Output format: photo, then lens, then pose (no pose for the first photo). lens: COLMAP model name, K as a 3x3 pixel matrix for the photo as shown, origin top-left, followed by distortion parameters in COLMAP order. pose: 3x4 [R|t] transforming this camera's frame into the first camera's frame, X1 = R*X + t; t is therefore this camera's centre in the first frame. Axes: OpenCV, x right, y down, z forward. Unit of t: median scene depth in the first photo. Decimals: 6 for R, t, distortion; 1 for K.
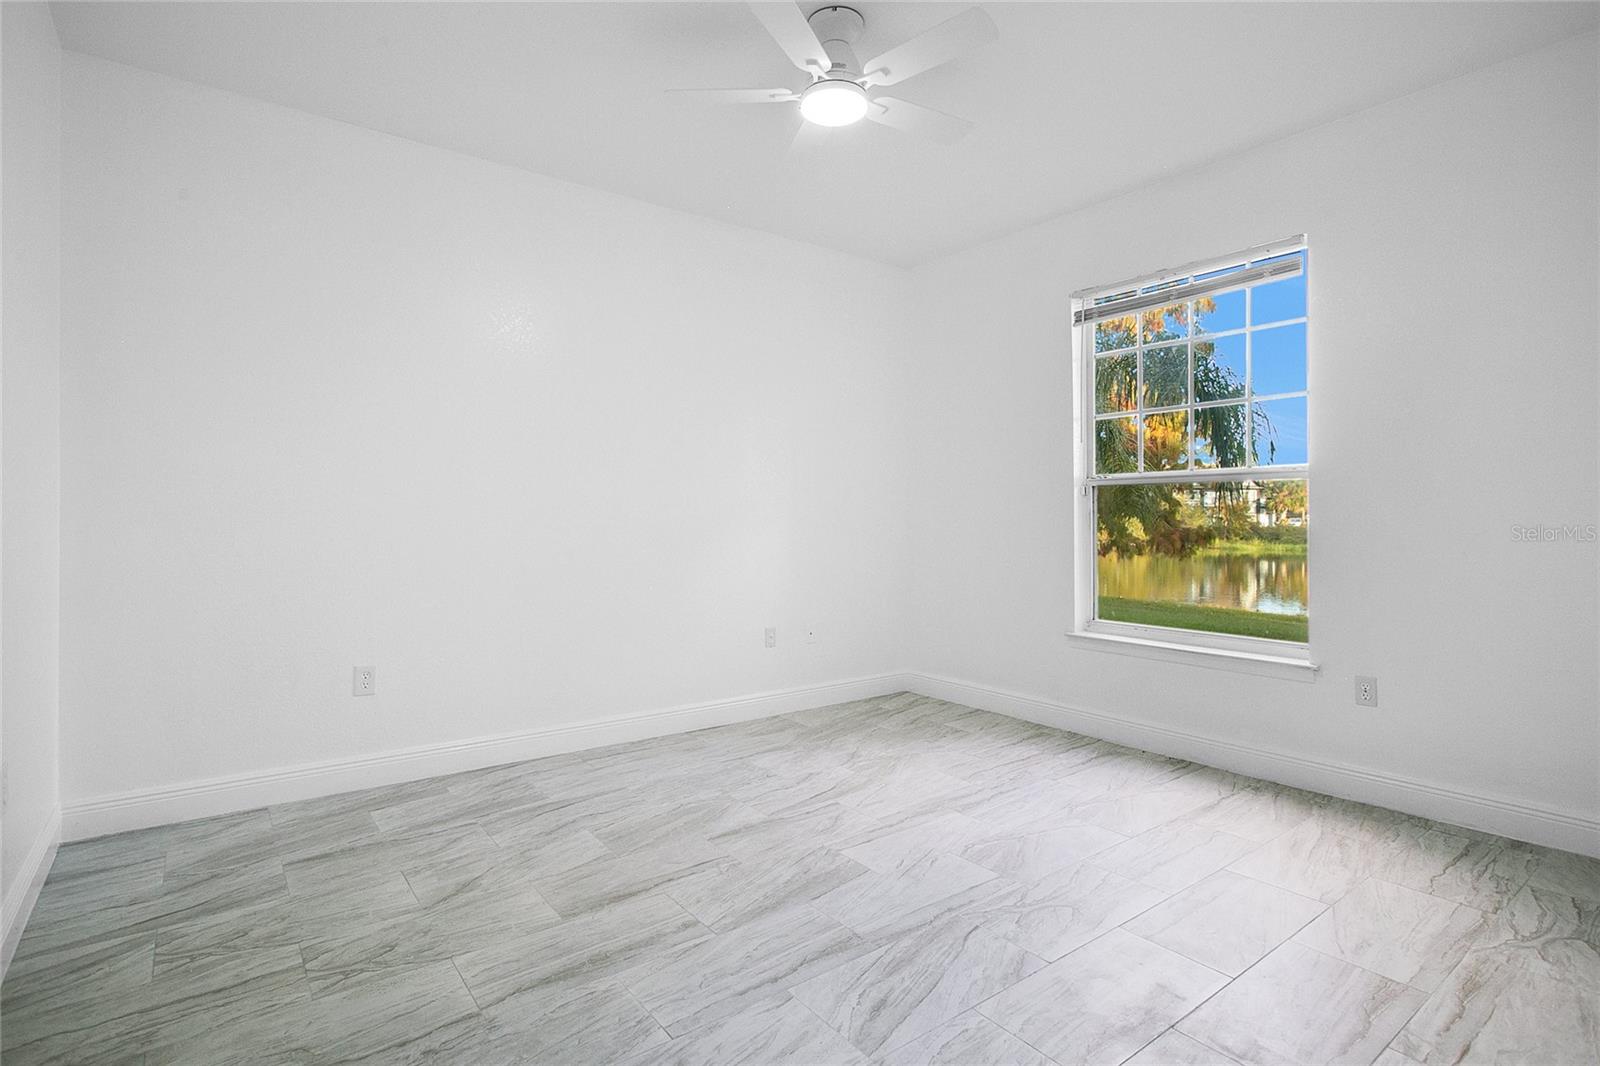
lens RADIAL K [[778.4, 0, 799.6], [0, 778.4, 523.6], [0, 0, 1]] dist [-0.000945, 0.000175]
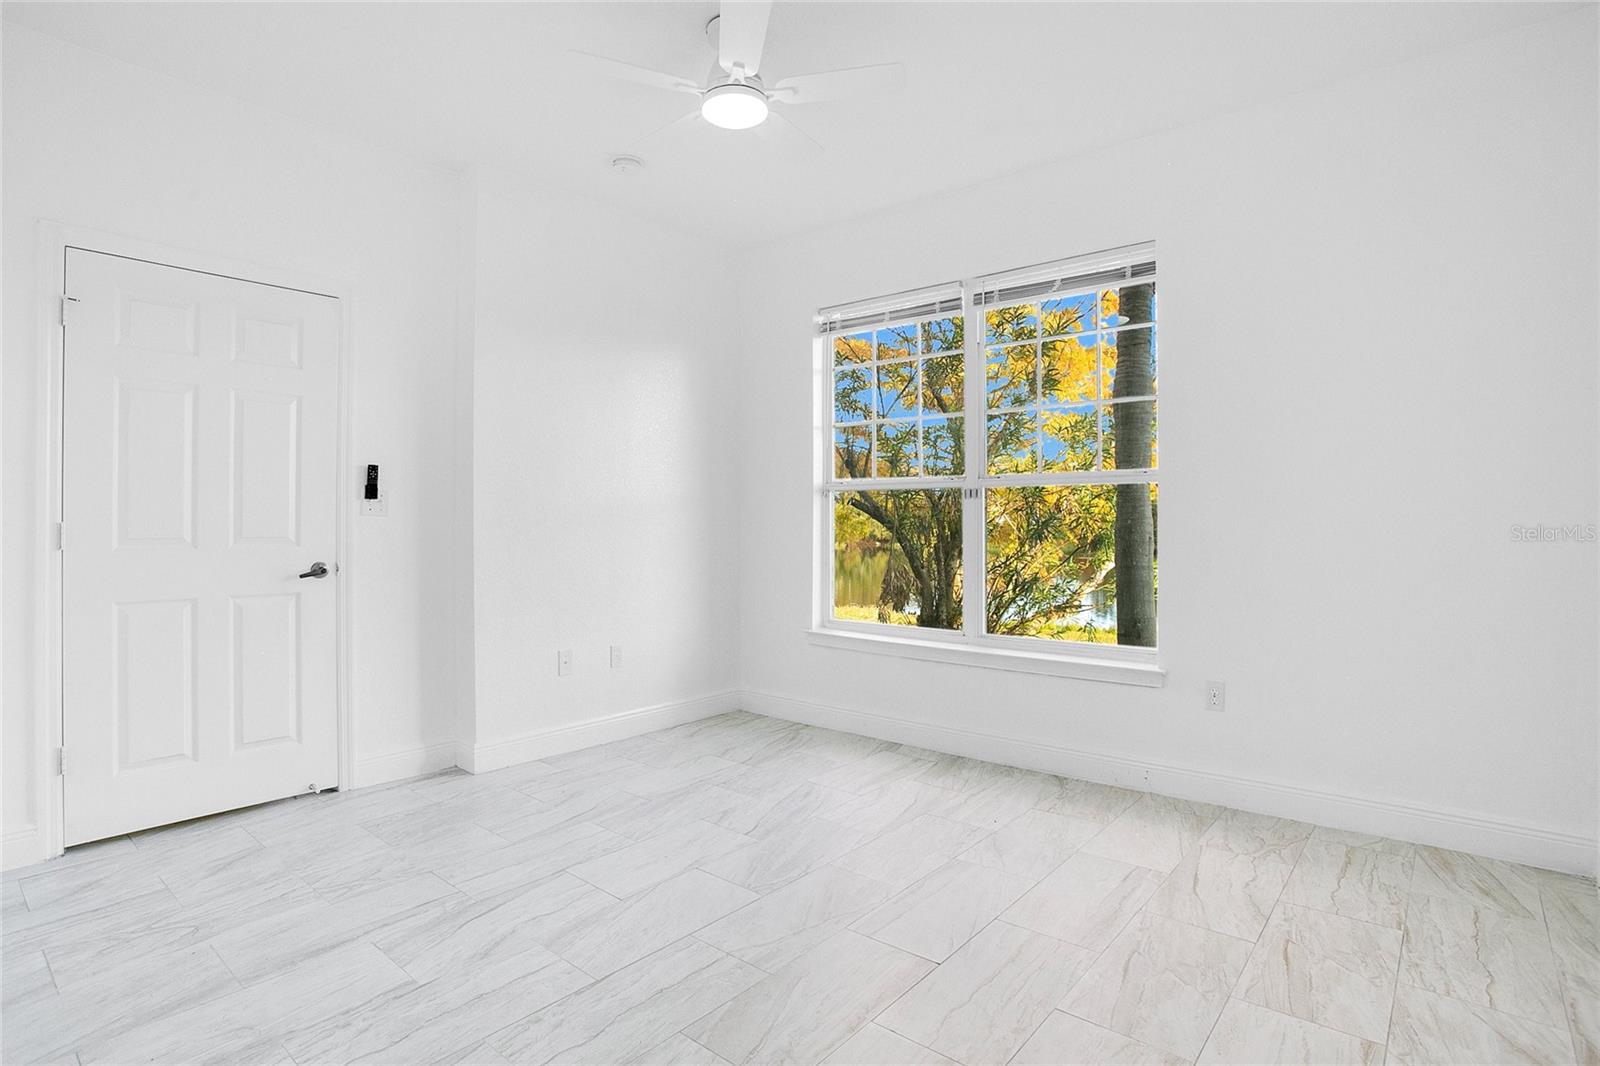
lens RADIAL K [[778.4, 0, 783.0], [0, 778.4, 531.4], [0, 0, 1]] dist [-0.000945, 0.000175]
pose [[0.949232, 0.014358, 0.314250, -0.060363], [-0.017467, 0.999822, 0.007080, 0.001265], [-0.314093, -0.012210, 0.949314, 0.090592]]
